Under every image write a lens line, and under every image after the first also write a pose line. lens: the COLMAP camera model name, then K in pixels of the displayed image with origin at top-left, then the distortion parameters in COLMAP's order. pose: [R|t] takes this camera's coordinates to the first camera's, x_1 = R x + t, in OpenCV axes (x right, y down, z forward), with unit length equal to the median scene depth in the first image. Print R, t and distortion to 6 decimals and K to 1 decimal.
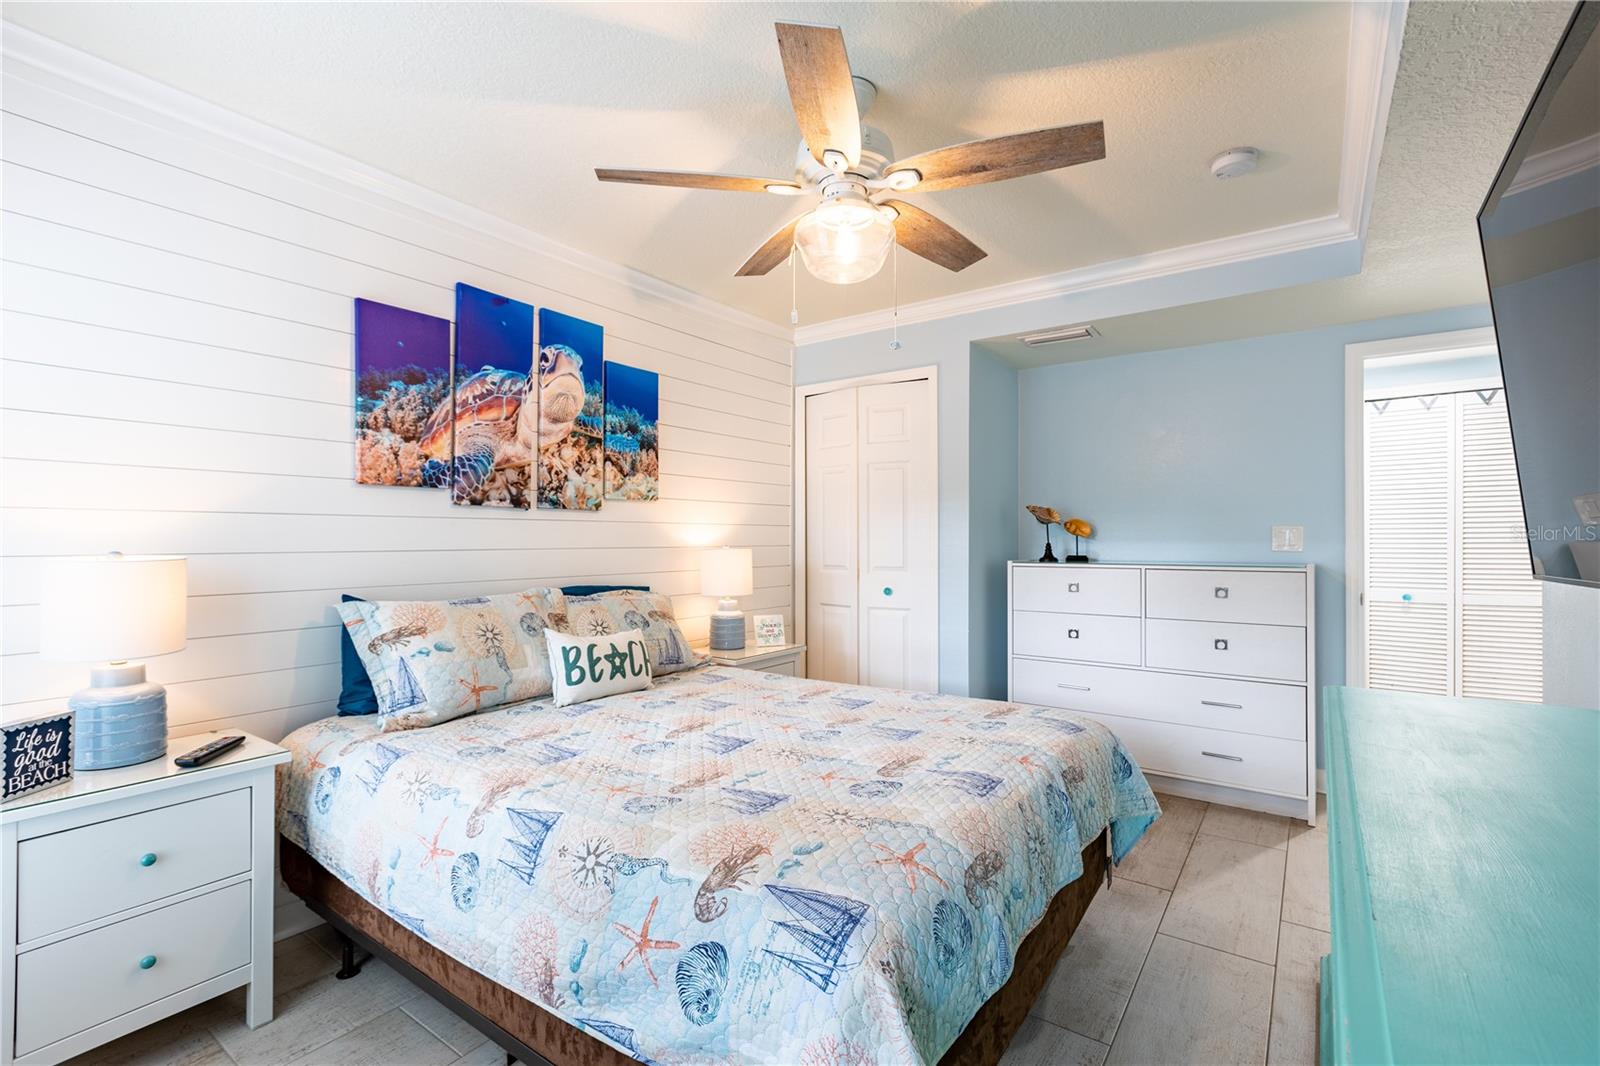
lens RADIAL K [[718.6, 0, 811.4], [0, 718.6, 533.4], [0, 0, 1]] dist [0.004710, -0.001860]
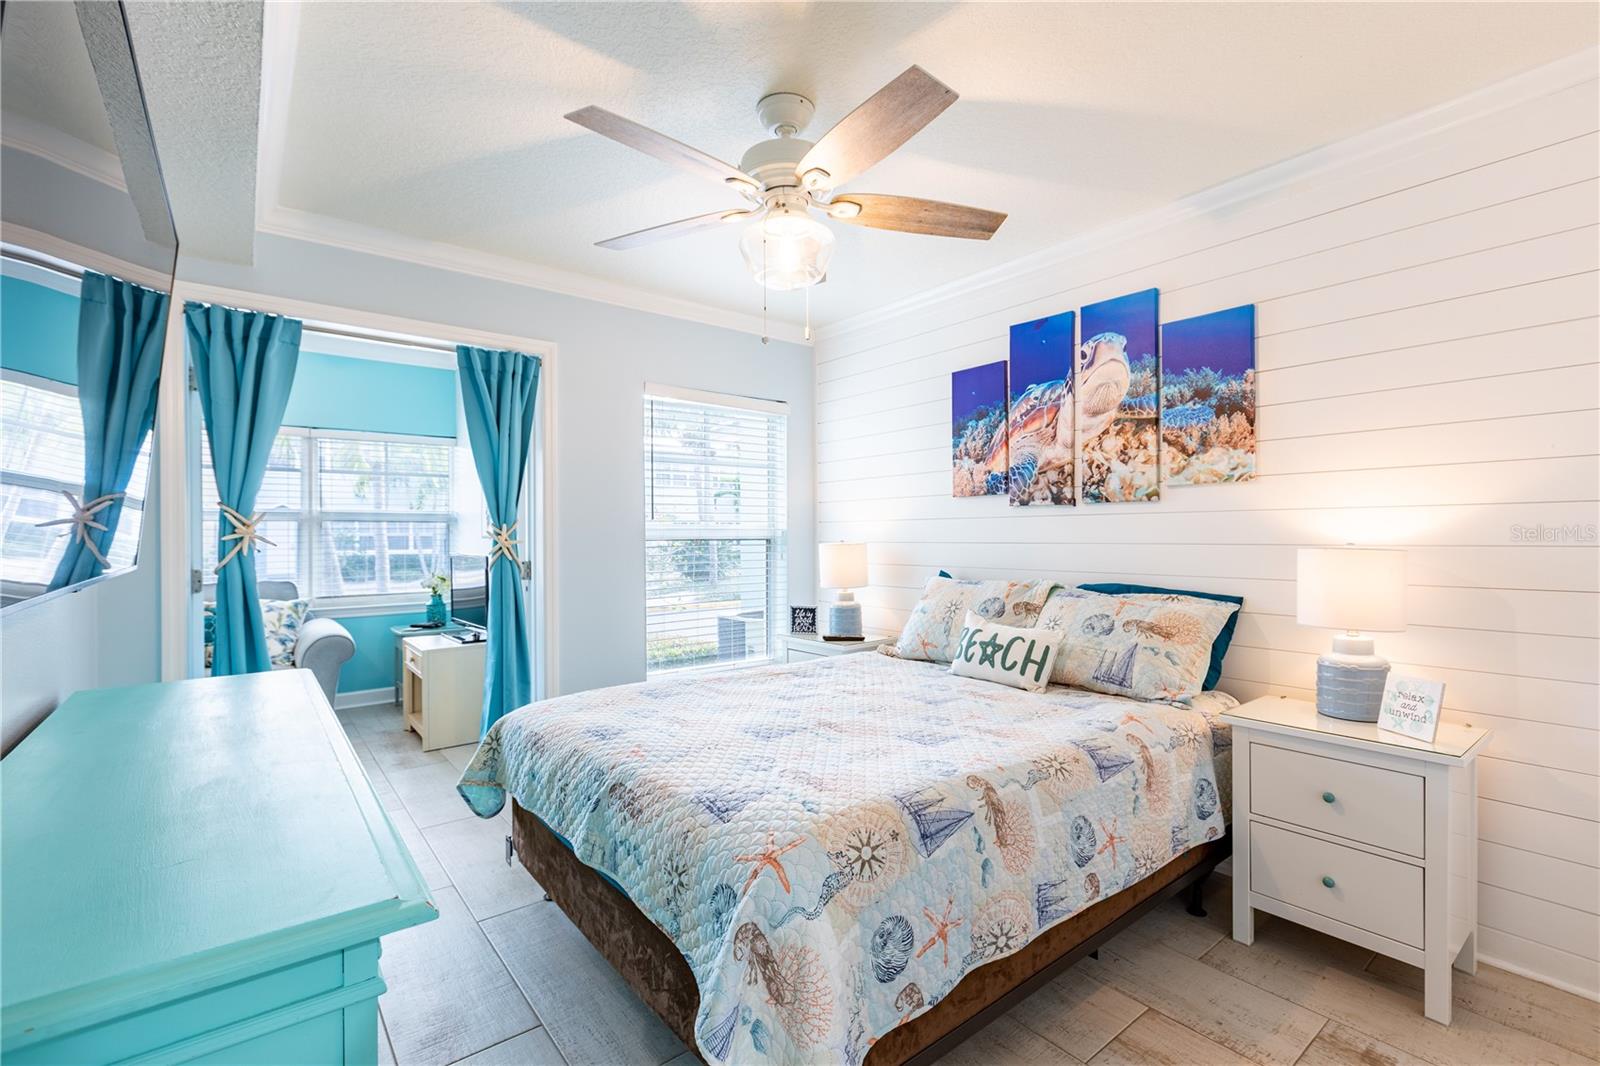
lens RADIAL K [[718.6, 0, 799.4], [0, 718.6, 530.5], [0, 0, 1]] dist [0.004710, -0.001860]
pose [[-0.286543, -0.004337, -0.958058, 0.750057], [0.012433, 0.999889, -0.008244, 0.006969], [0.957987, -0.014274, -0.286457, 0.946261]]
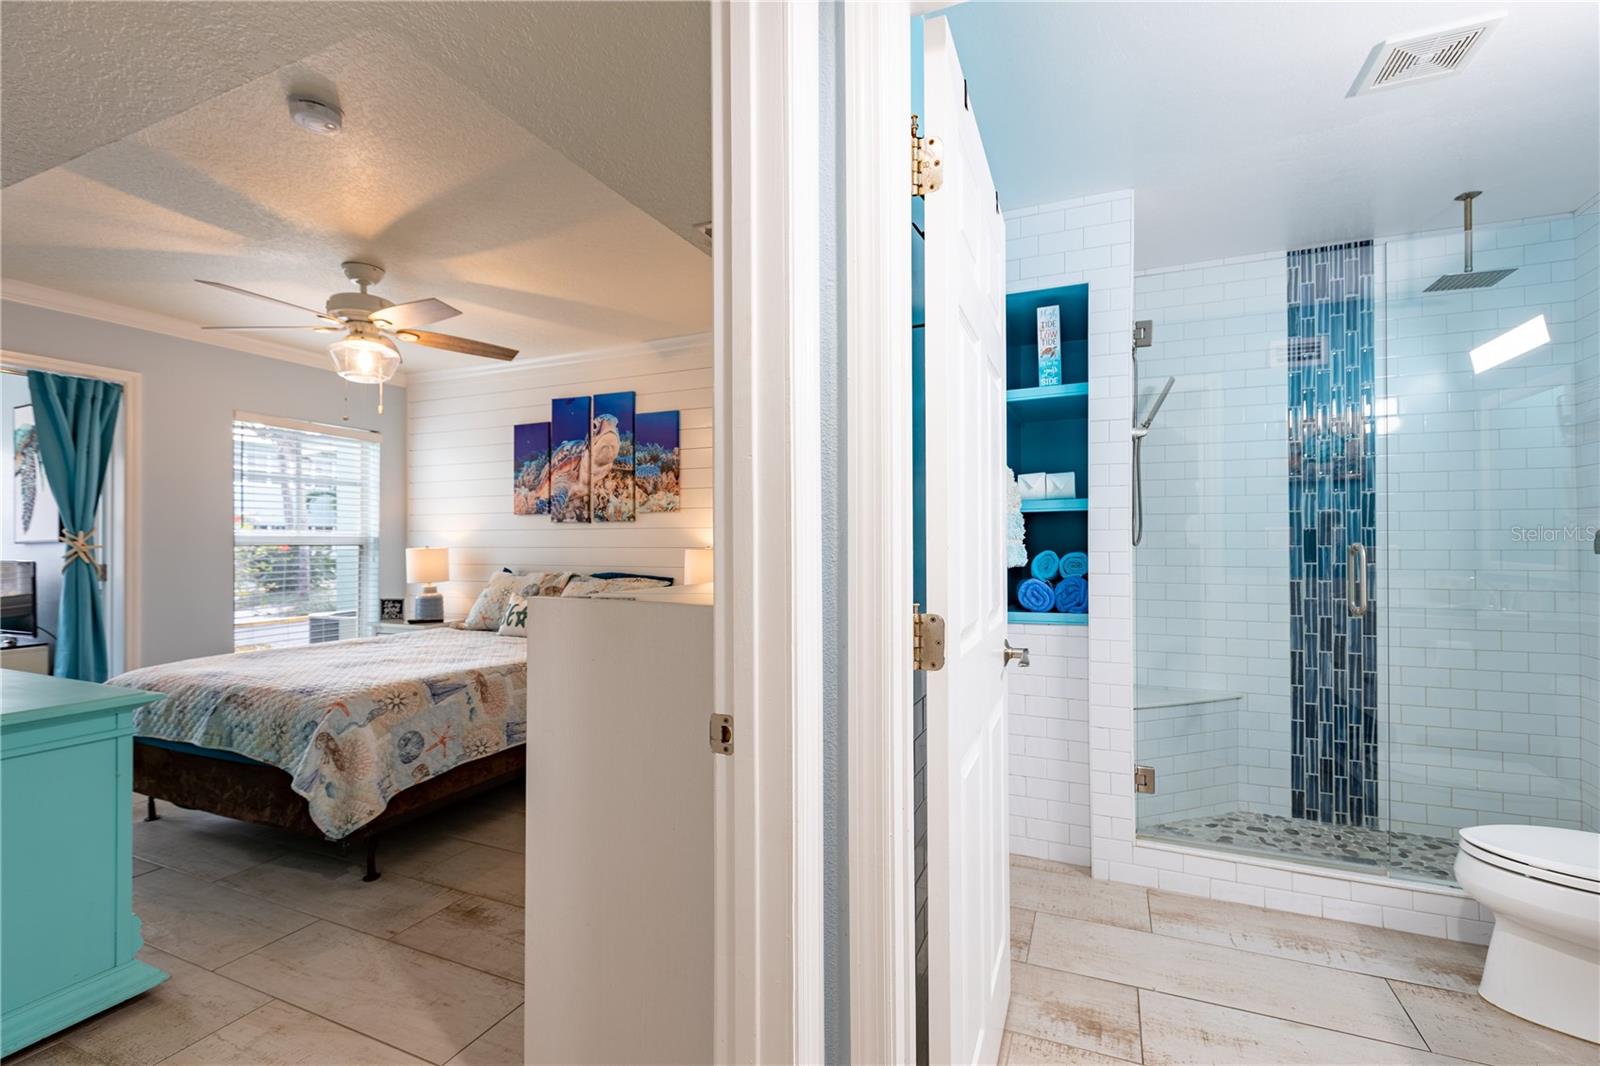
lens RADIAL K [[718.6, 0, 803.3], [0, 718.6, 534.5], [0, 0, 1]] dist [0.004710, -0.001860]
pose [[0.194384, -0.009027, -0.980884, 1.320797], [0.009588, 0.999927, -0.007302, 0.009691], [0.980879, -0.007985, 0.194457, 1.194088]]
